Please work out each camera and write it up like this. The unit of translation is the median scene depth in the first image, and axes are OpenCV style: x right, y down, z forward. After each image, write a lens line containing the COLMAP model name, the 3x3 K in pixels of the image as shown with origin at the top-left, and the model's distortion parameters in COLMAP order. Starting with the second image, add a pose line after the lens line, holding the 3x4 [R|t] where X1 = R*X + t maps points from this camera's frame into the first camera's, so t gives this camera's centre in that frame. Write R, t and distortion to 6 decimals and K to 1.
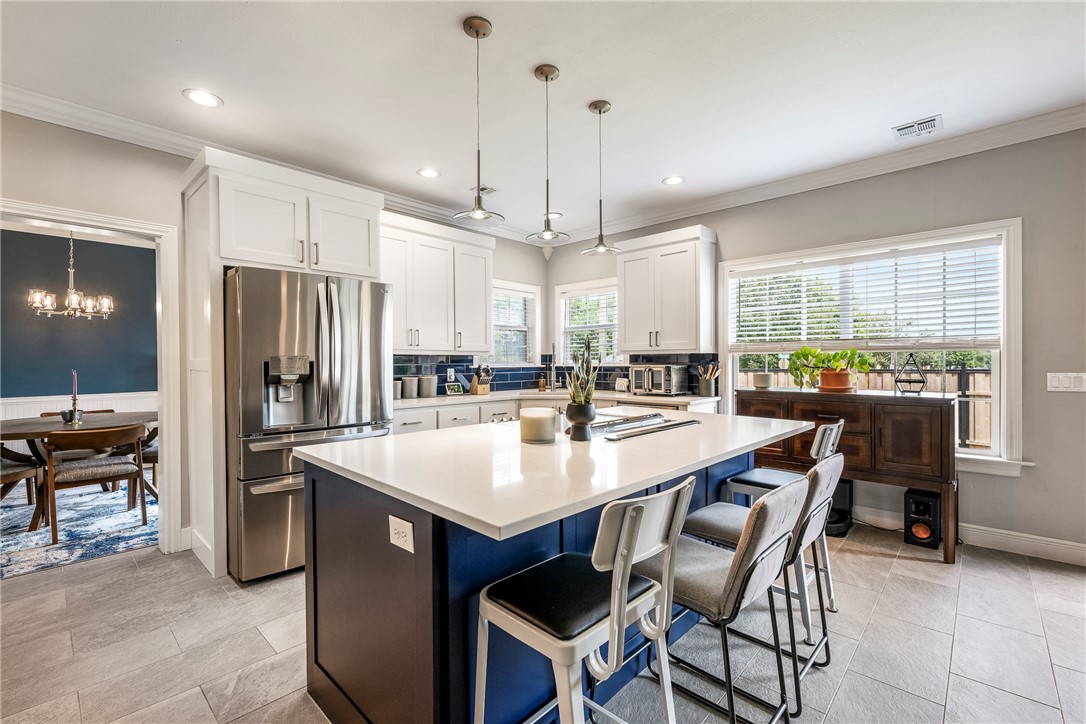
lens RADIAL K [[468.4, 0, 543.6], [0, 468.4, 366.5], [0, 0, 1]] dist [0.001564, 0.000251]
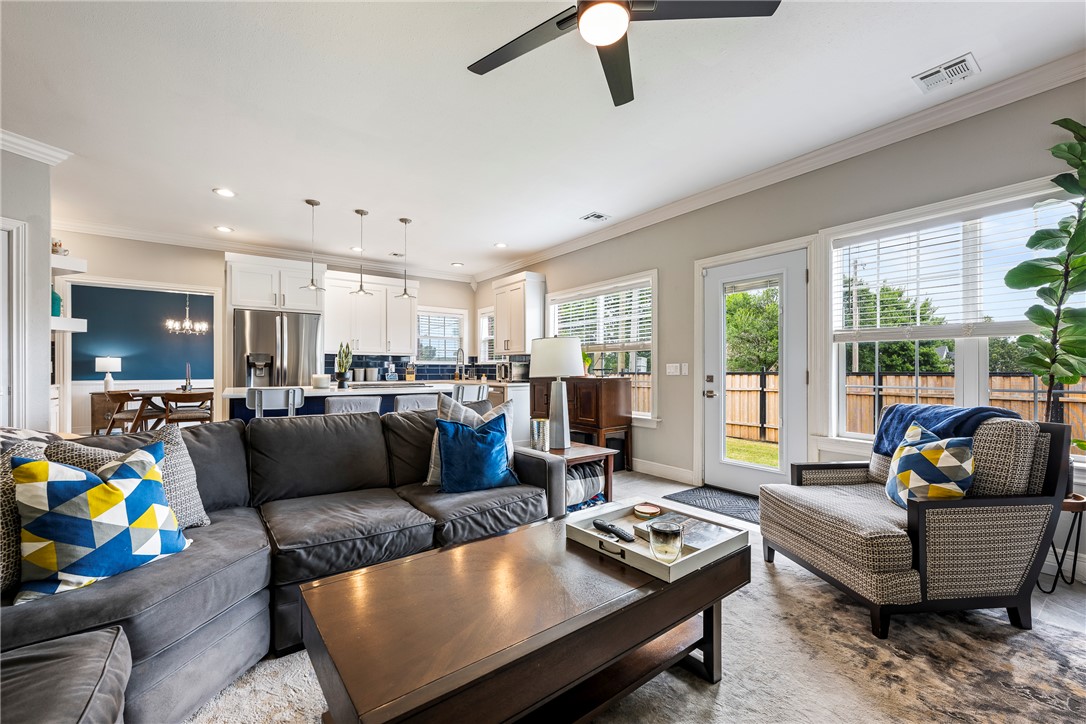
lens RADIAL K [[434.0, 0, 544.8], [0, 434.0, 361.8], [0, 0, 1]] dist [-0.002842, -0.000142]
pose [[0.984011, 0.002435, -0.178092, 0.631105], [-0.007252, 0.999625, -0.026403, 0.034135], [0.177961, 0.027273, 0.983660, -0.382468]]
